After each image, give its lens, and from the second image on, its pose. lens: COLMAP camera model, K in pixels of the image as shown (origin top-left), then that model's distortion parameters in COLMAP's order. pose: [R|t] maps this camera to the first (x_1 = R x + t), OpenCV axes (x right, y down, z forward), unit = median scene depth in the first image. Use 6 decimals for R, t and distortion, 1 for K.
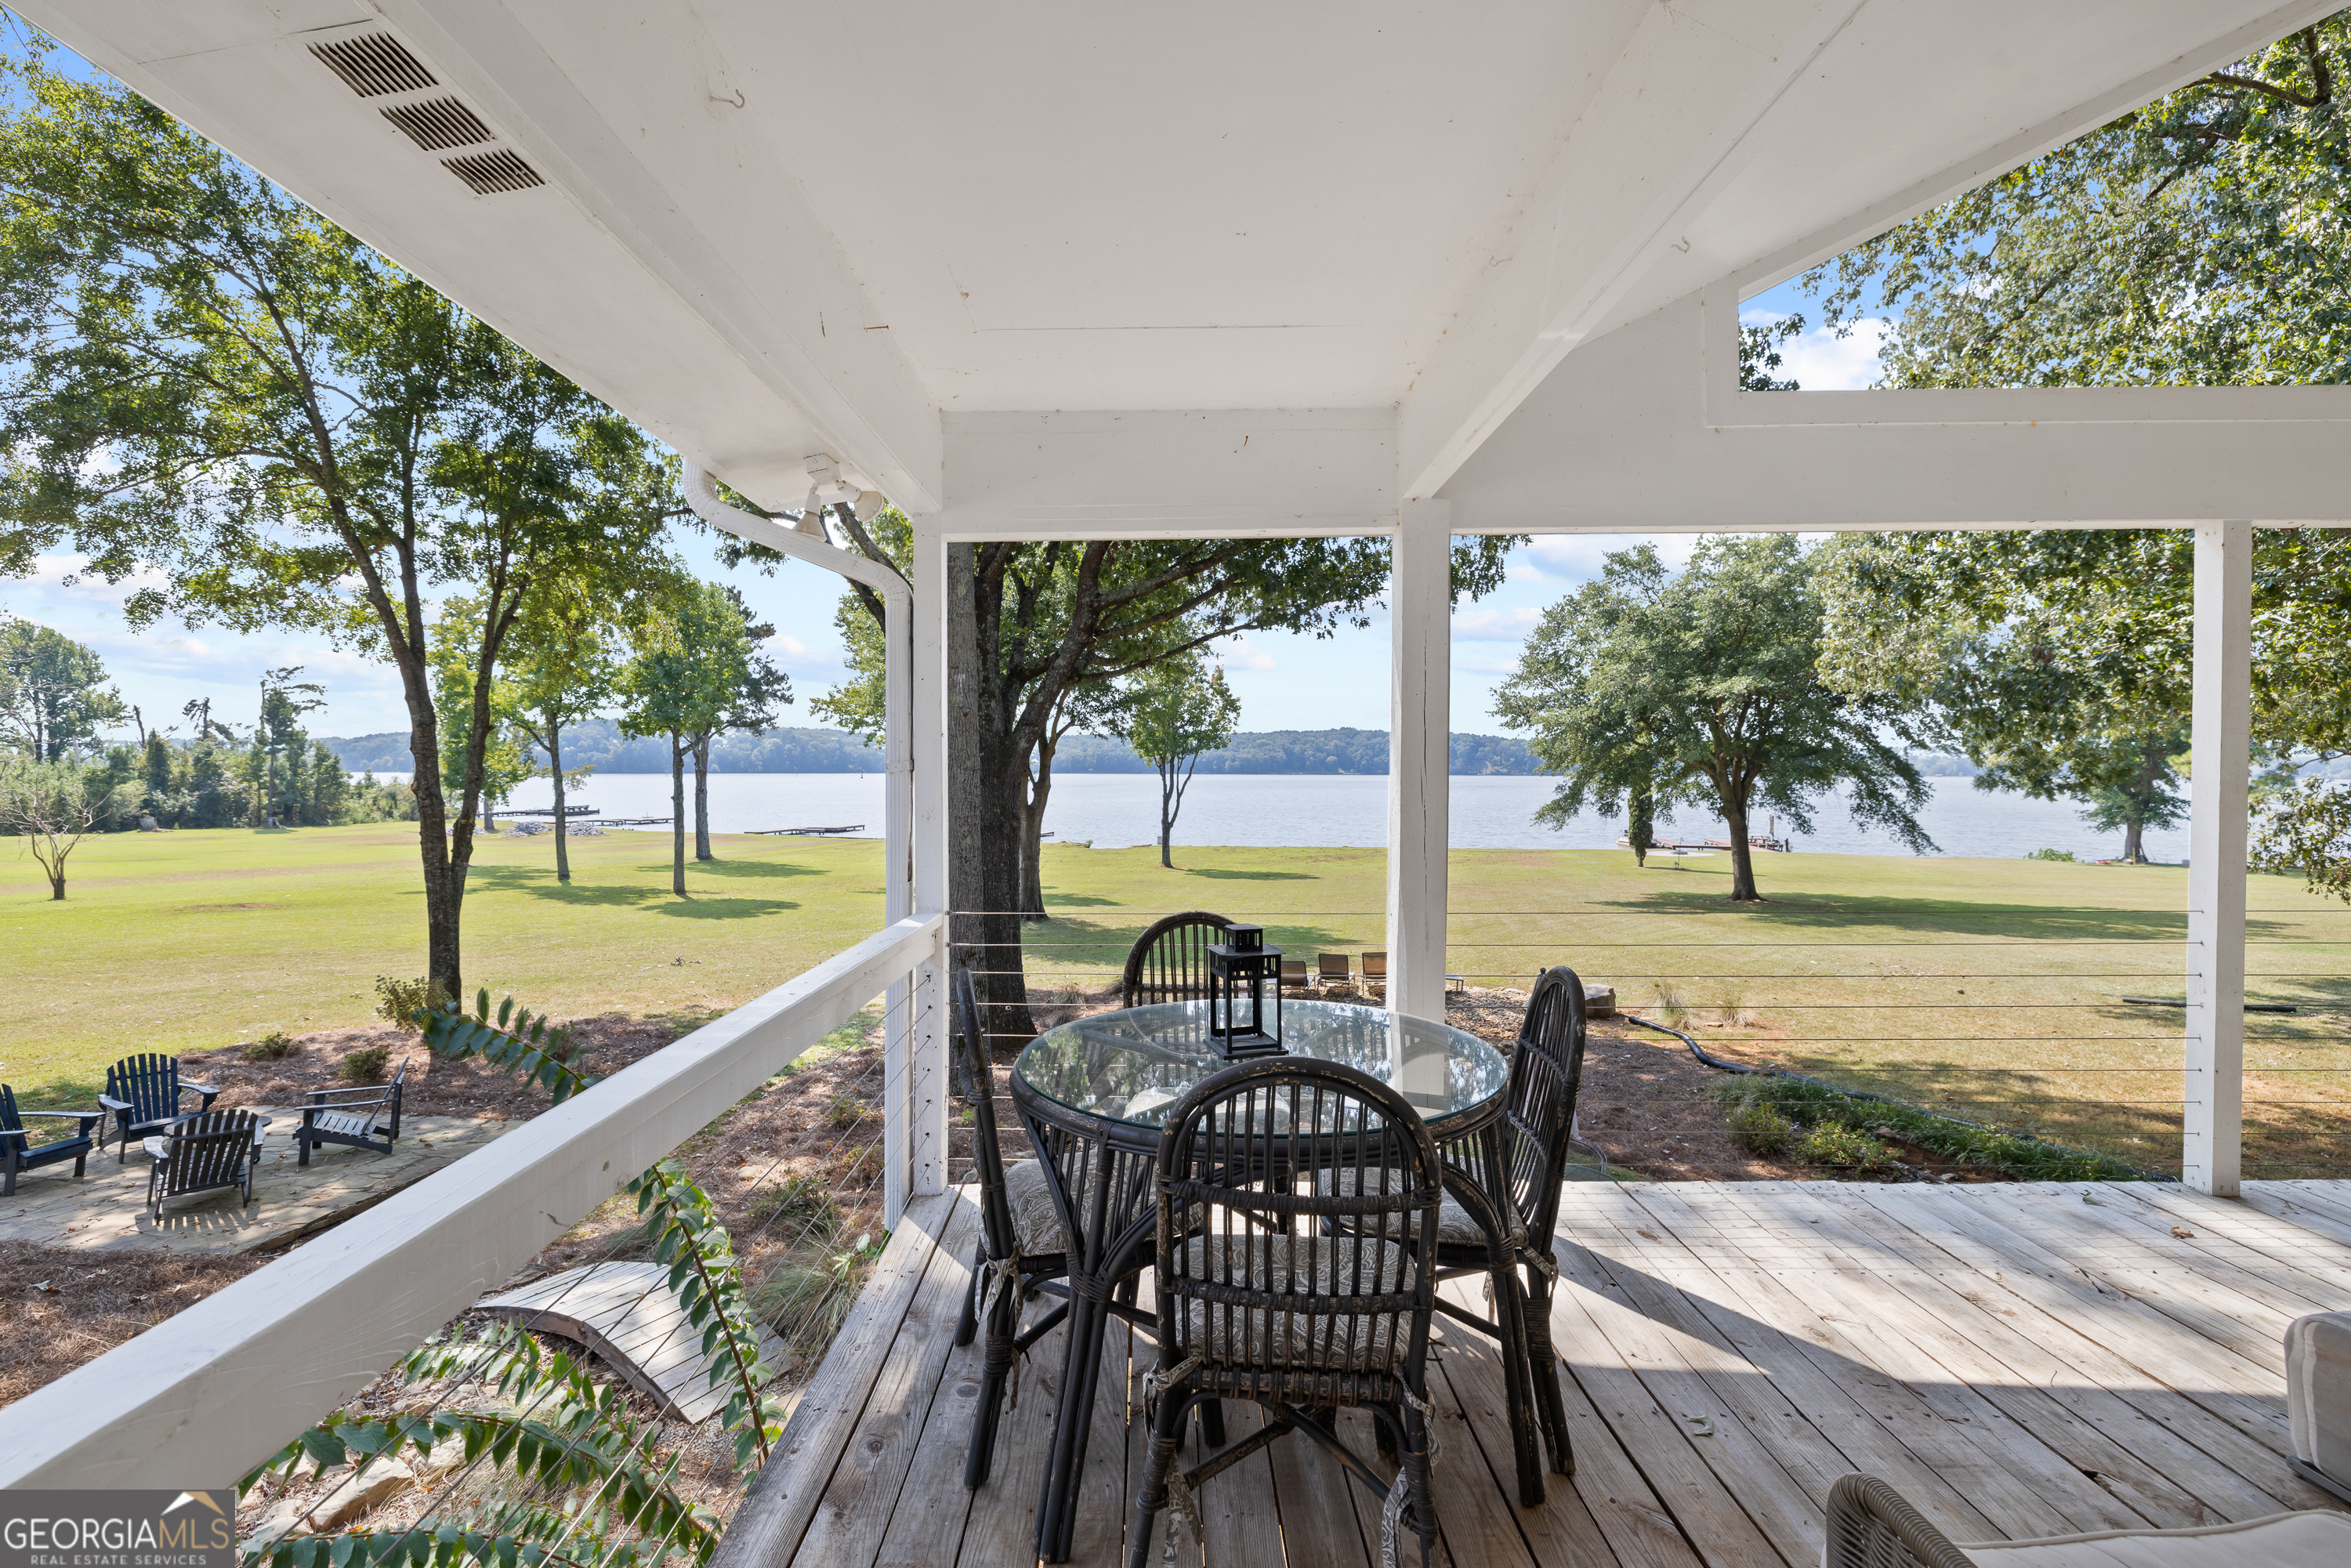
lens RADIAL K [[999.0, 0, 1163.4], [0, 999.0, 782.5], [0, 0, 1]] dist [0.003181, 0.001622]
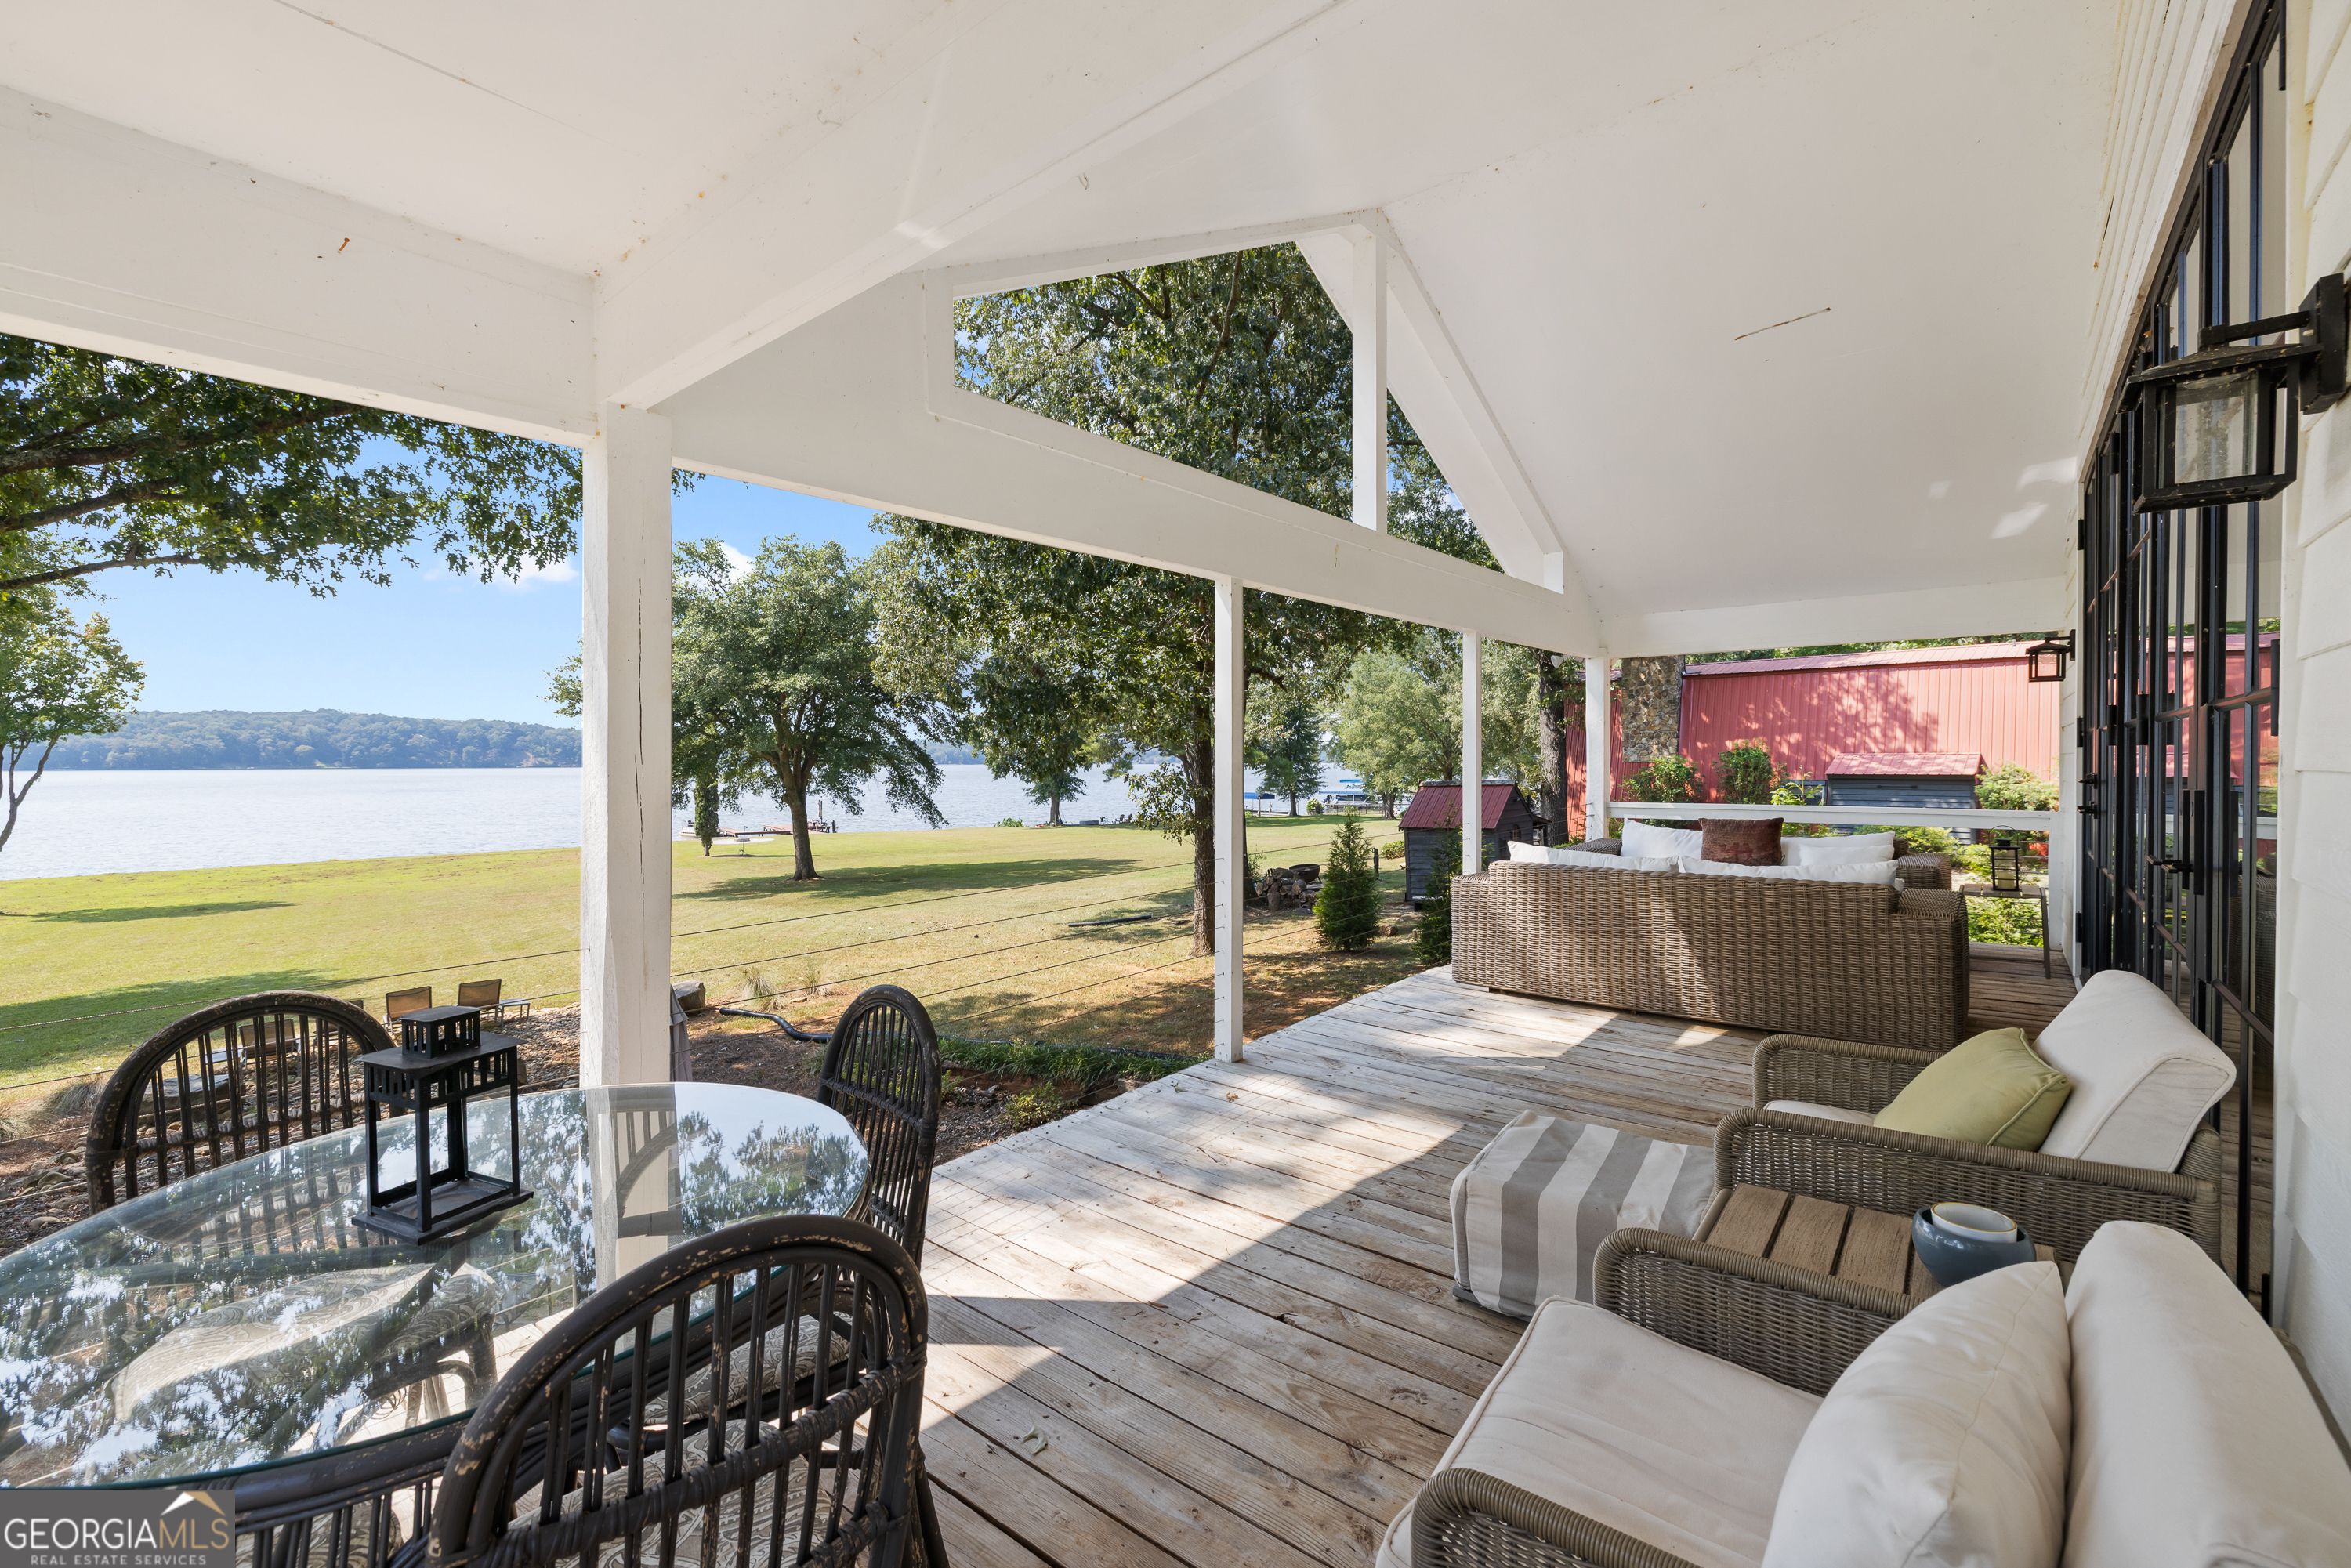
lens RADIAL K [[999.0, 0, 1141.8], [0, 999.0, 755.1], [0, 0, 1]] dist [0.003181, 0.001622]
pose [[0.650993, -0.001789, 0.759082, -0.005512], [0.015801, 0.999812, -0.011195, 0.000176], [-0.758920, 0.019283, 0.650899, 0.013857]]
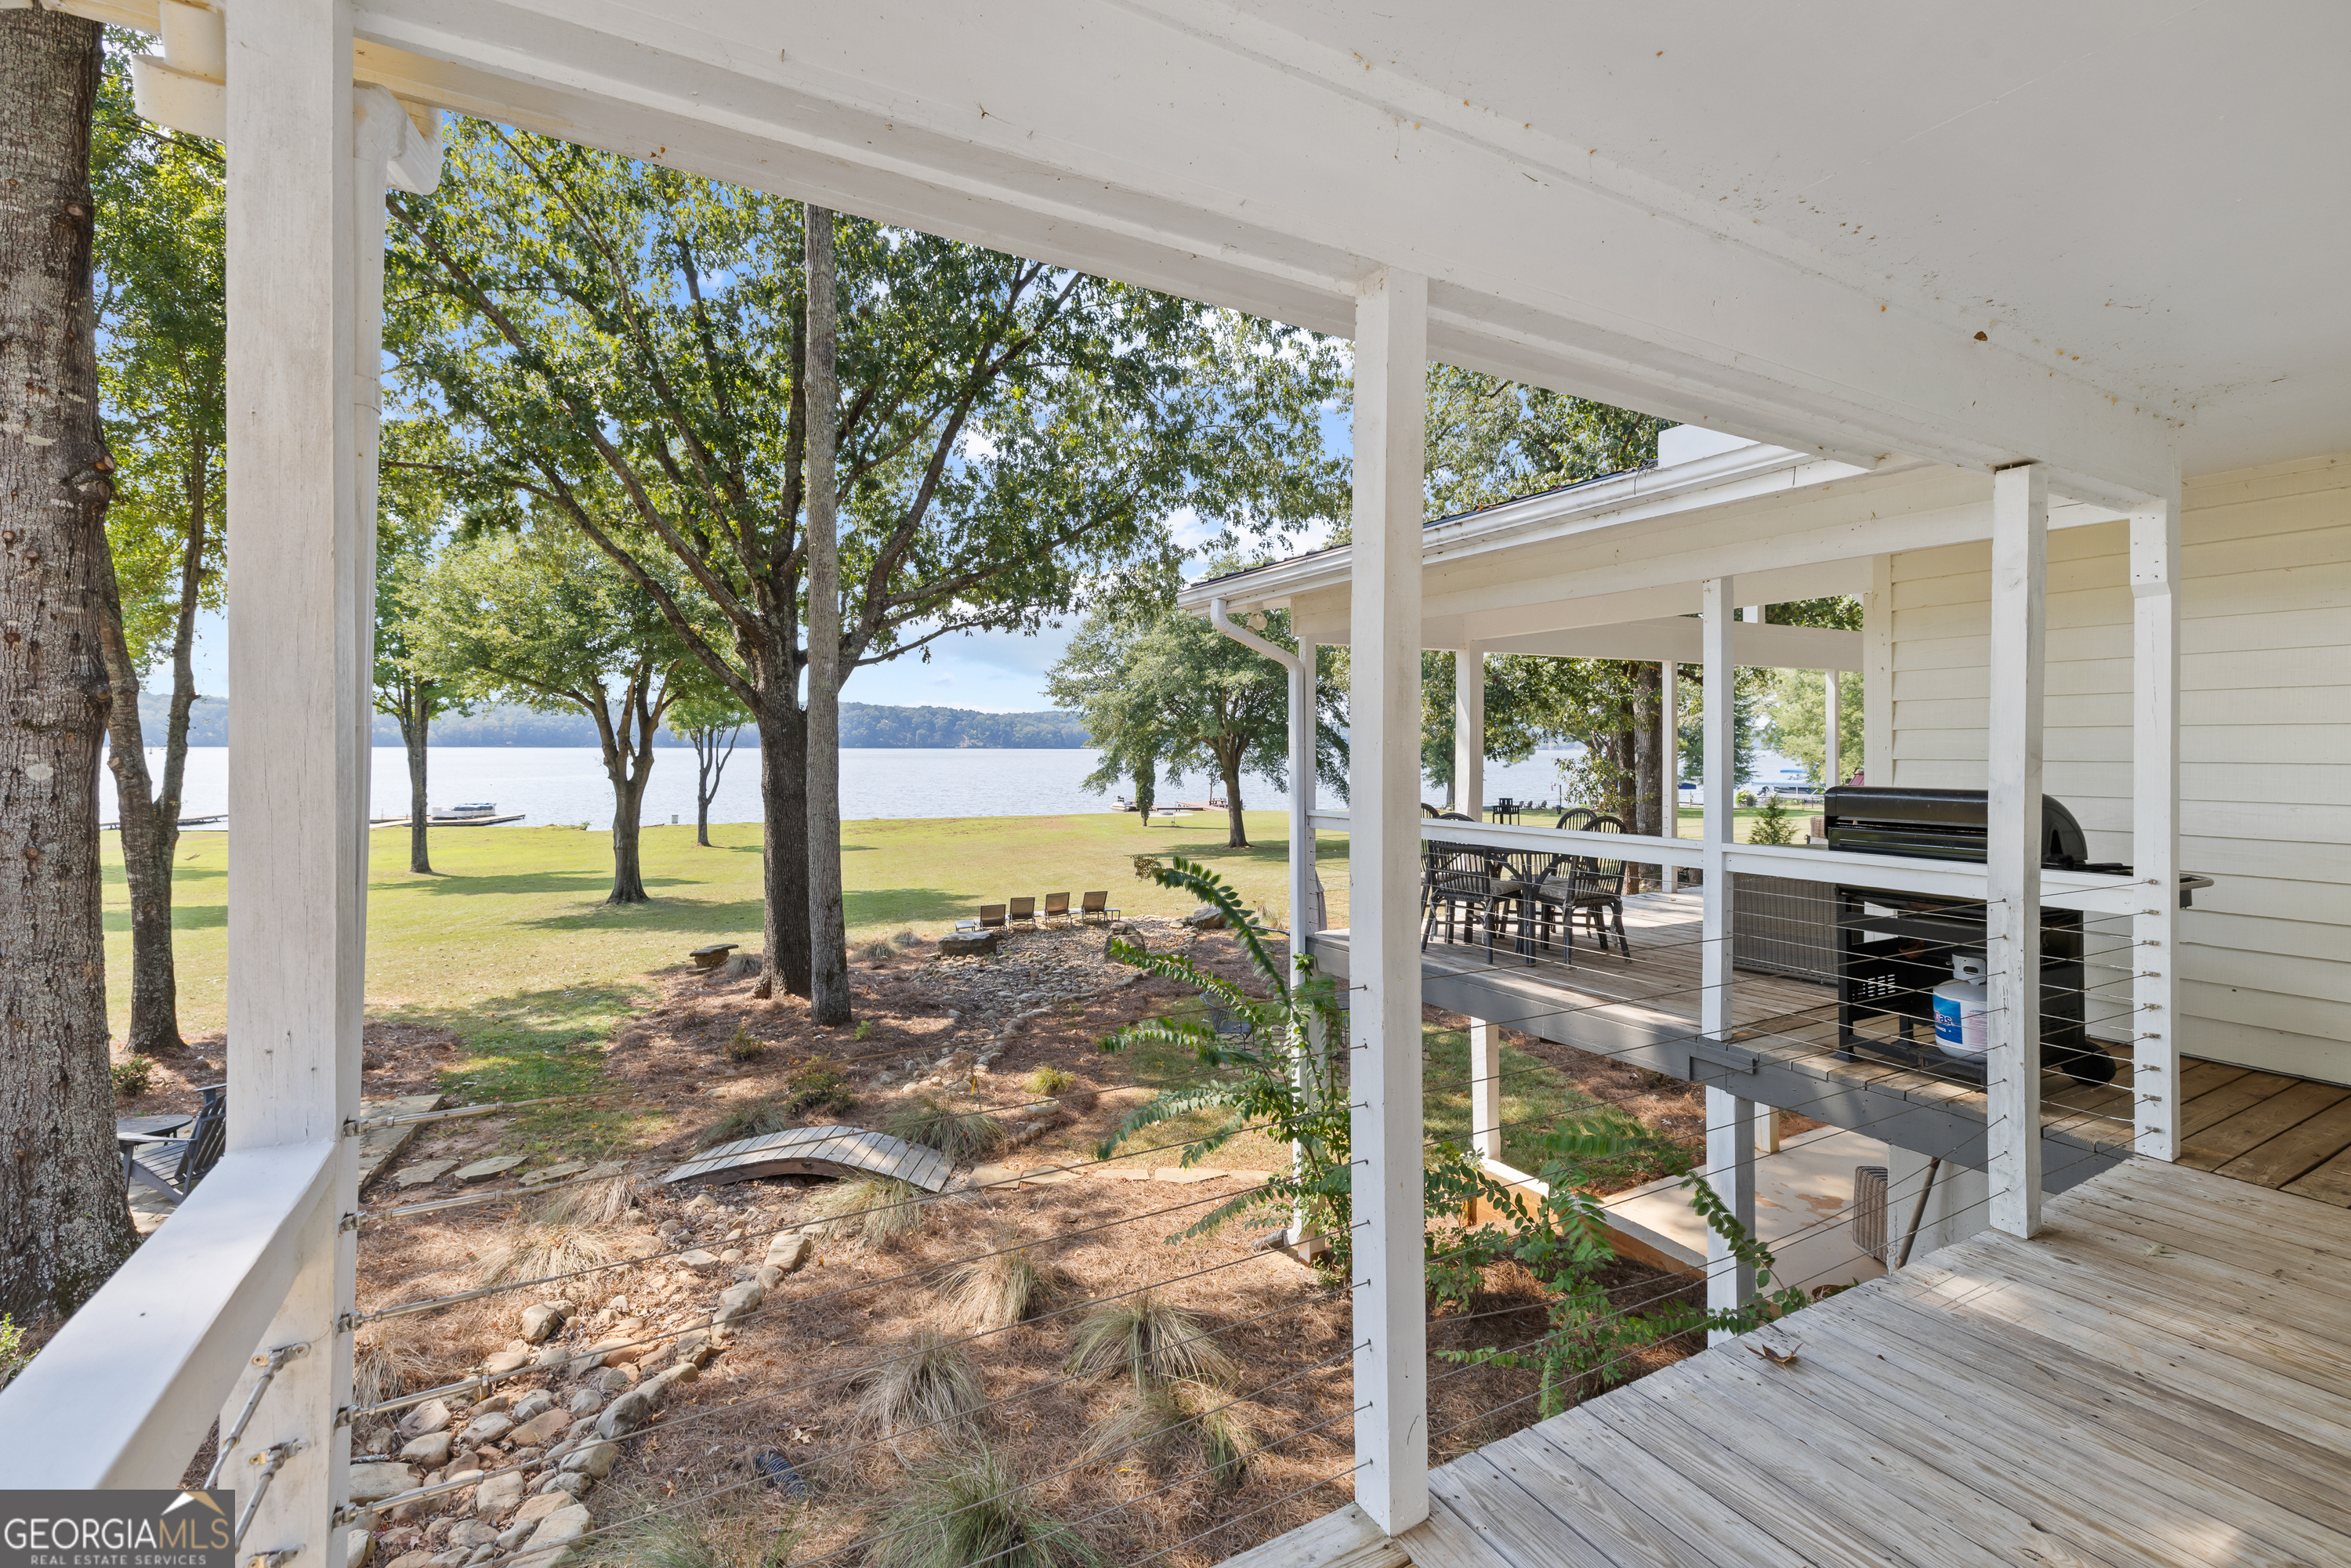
lens RADIAL K [[999.0, 0, 1158.2], [0, 999.0, 732.9], [0, 0, 1]] dist [0.003181, 0.001622]
pose [[0.877282, 0.005307, 0.479945, -0.123316], [0.005716, 0.999752, -0.021503, 0.000253], [-0.479940, 0.021608, 0.877035, -0.062750]]
